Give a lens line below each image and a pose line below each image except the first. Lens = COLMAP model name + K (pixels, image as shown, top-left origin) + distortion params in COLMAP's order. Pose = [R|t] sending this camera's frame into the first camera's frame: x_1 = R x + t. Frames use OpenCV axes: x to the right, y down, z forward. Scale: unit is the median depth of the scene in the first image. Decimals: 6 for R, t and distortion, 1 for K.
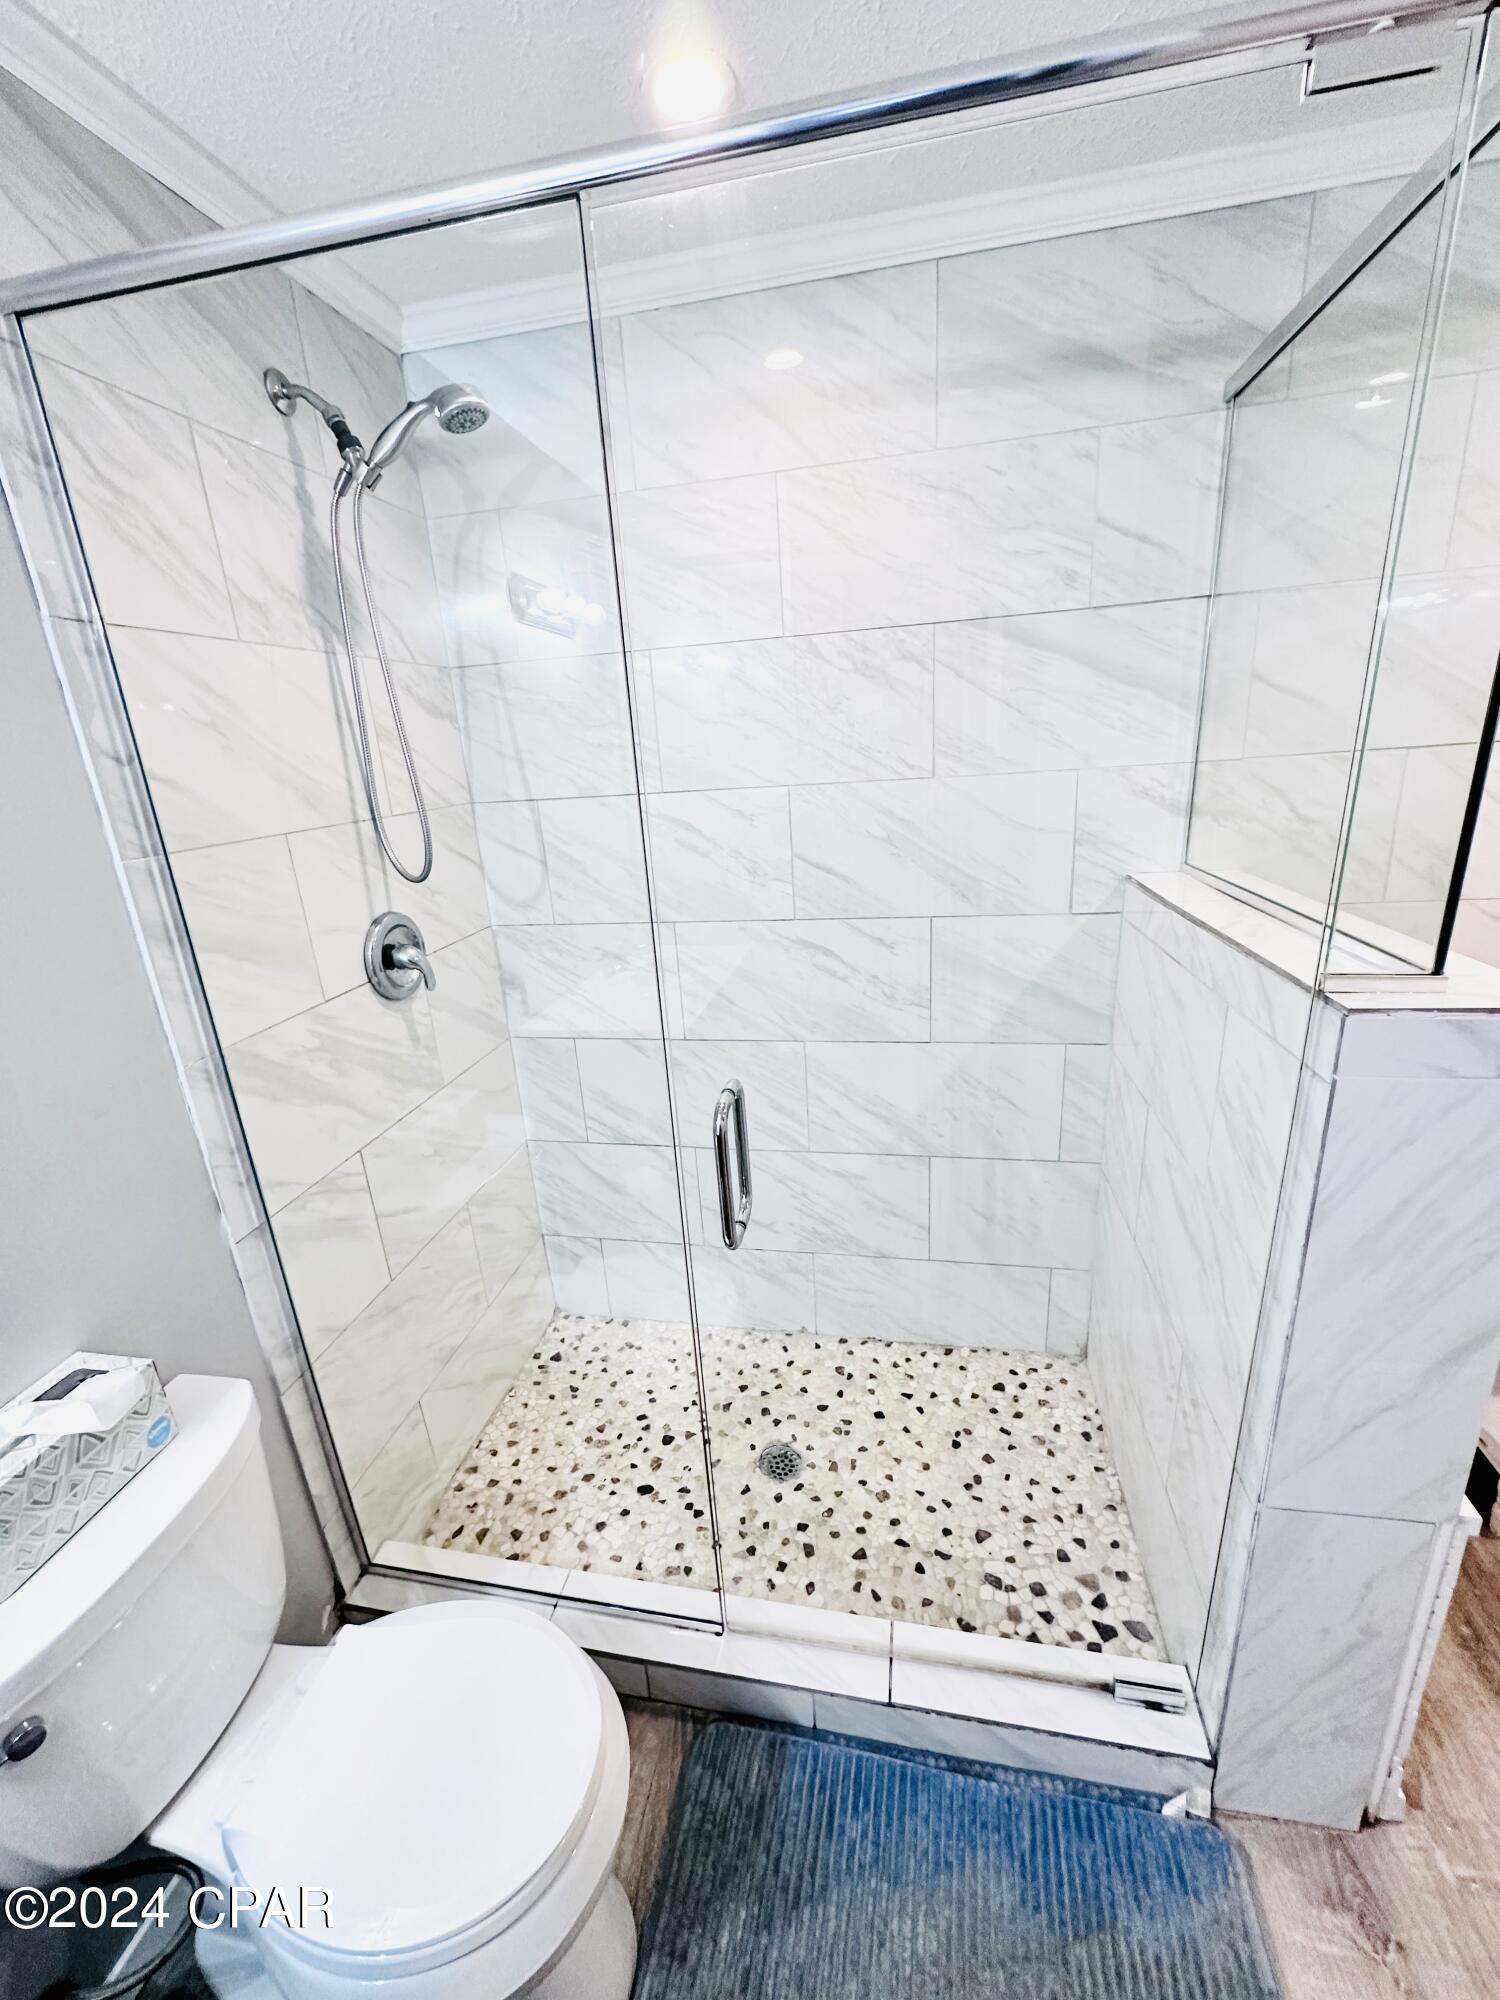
lens RADIAL K [[799.3, 0, 752.4], [0, 799.3, 996.5], [0, 0, 1]] dist [-0.000215, 0.000457]
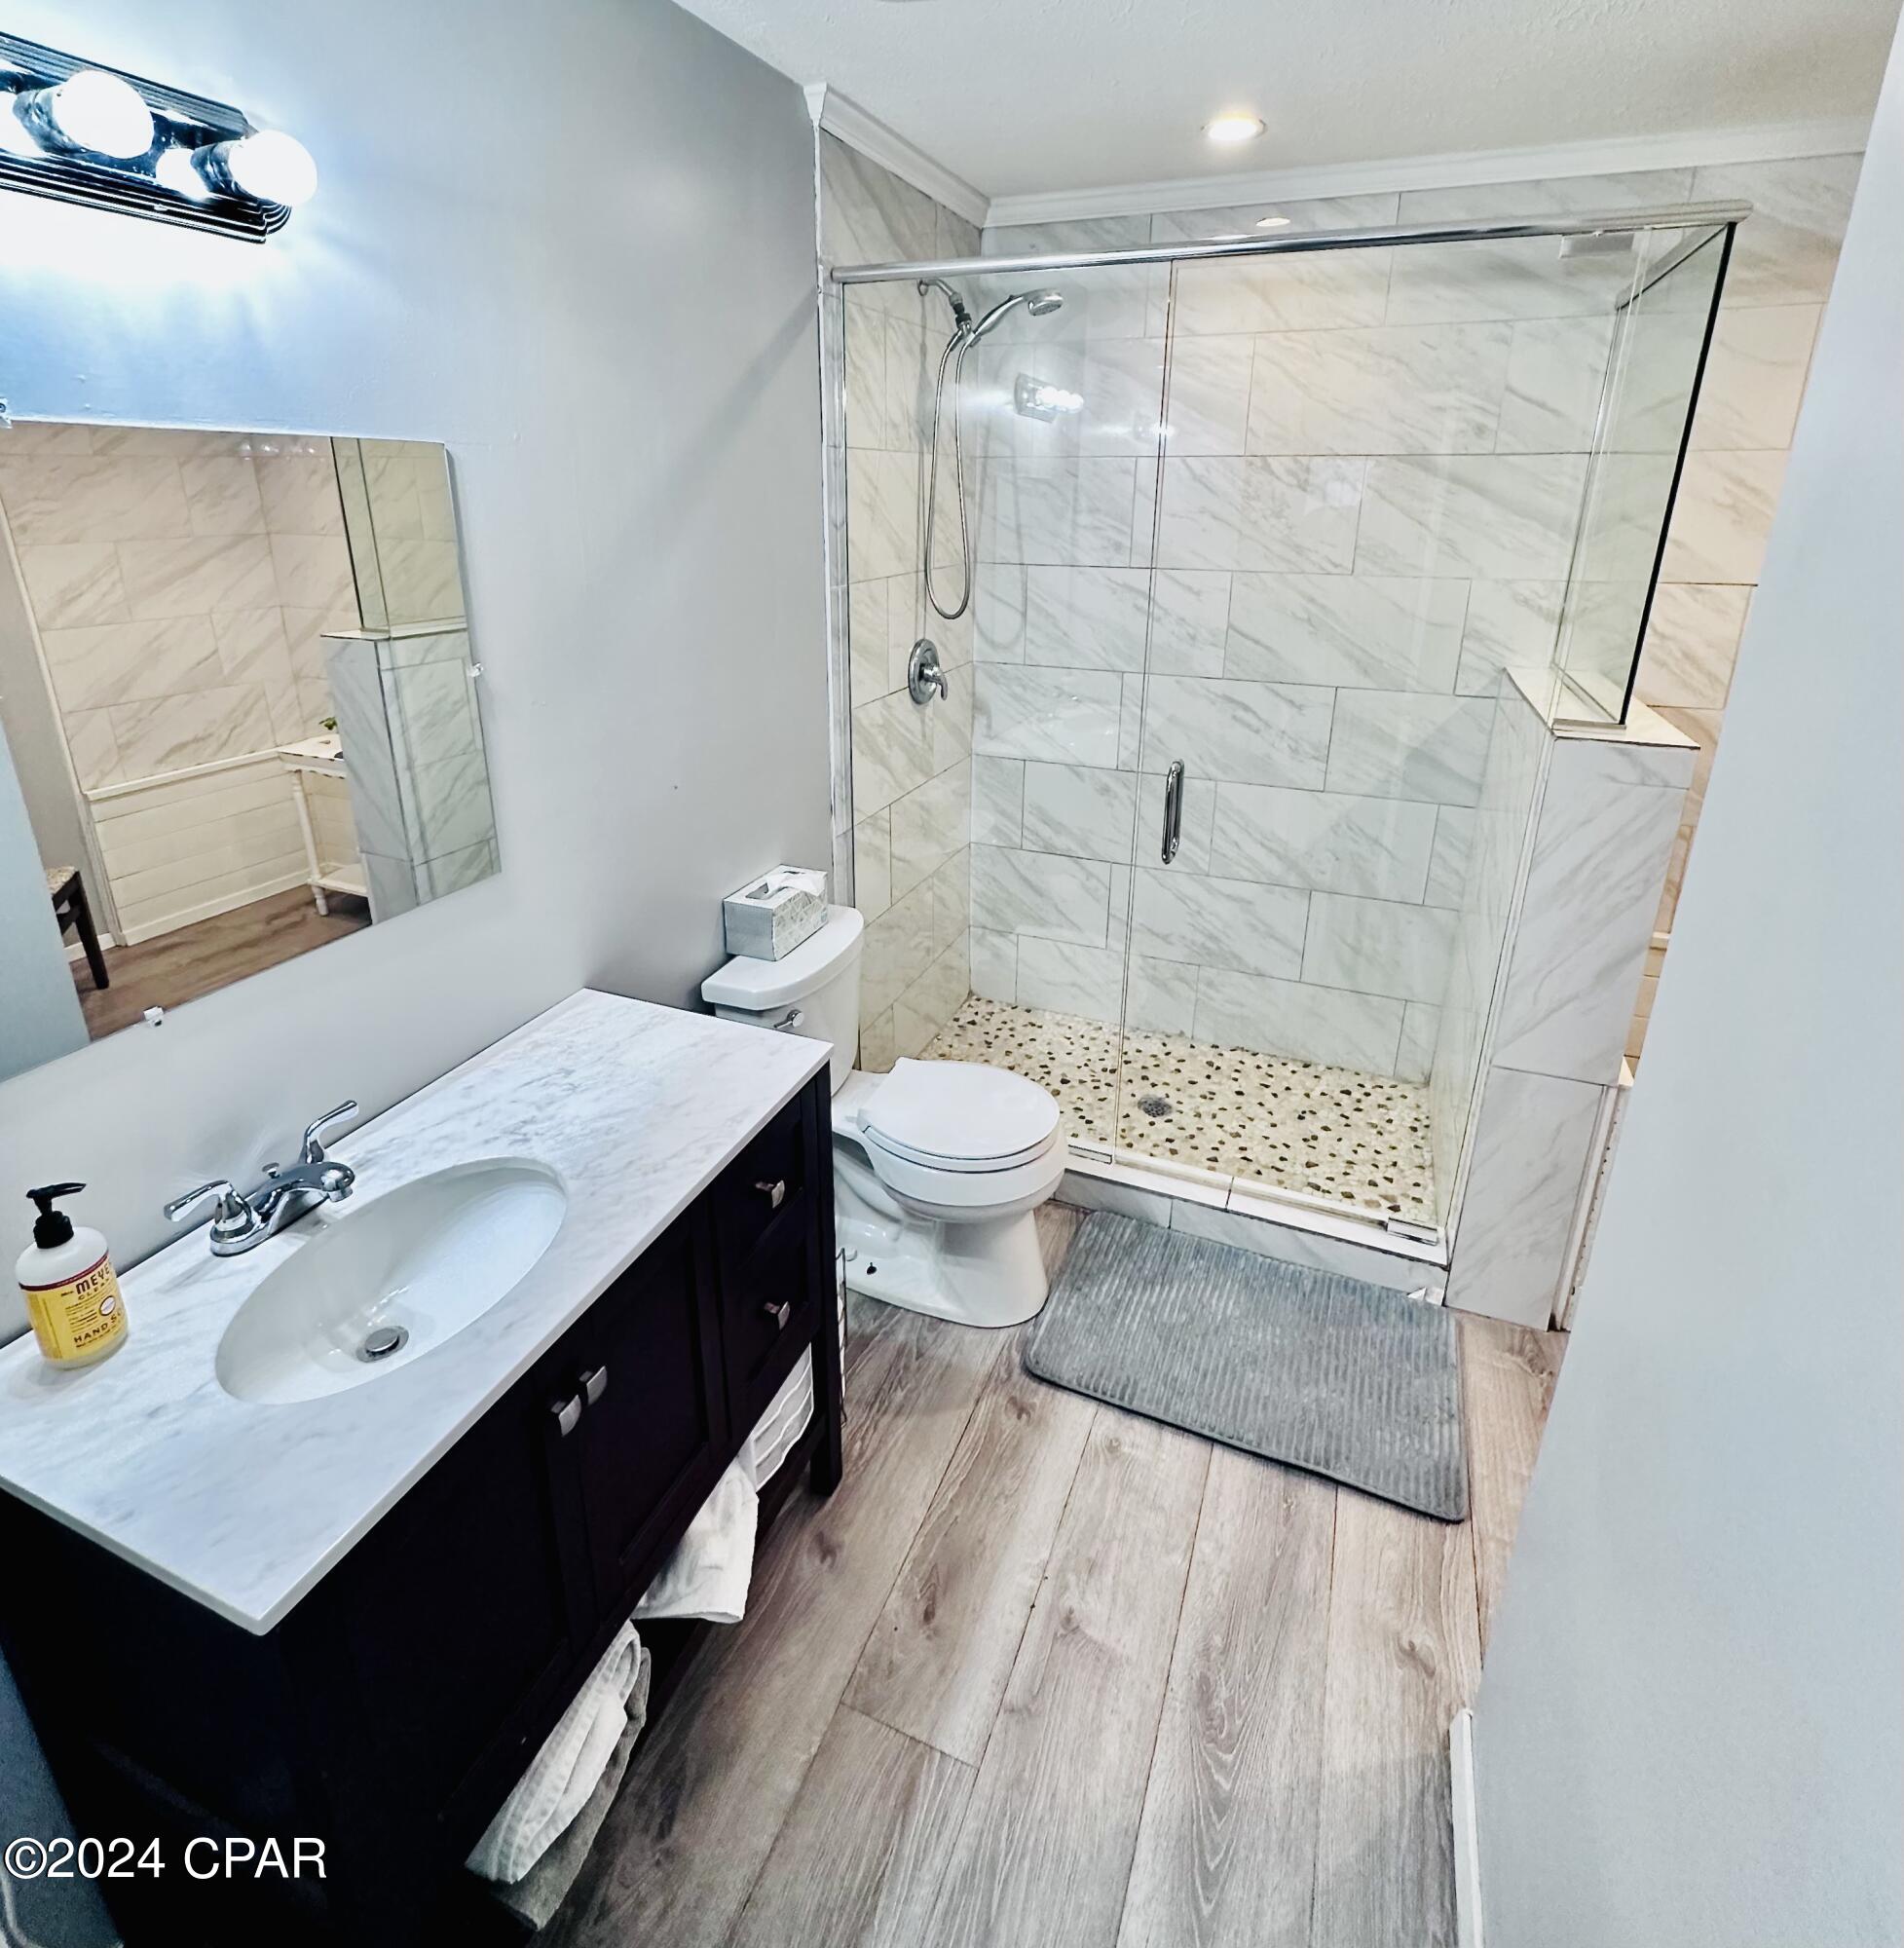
lens RADIAL K [[1030.0, 0, 951.0], [0, 1030.0, 830.2], [0, 0, 1]] dist [-0.003199, 0.000416]
pose [[0.978408, 0.126605, -0.163370, -0.075349], [-0.123801, 0.991932, 0.027272, 0.158698], [0.165504, -0.006458, 0.986188, -0.704555]]
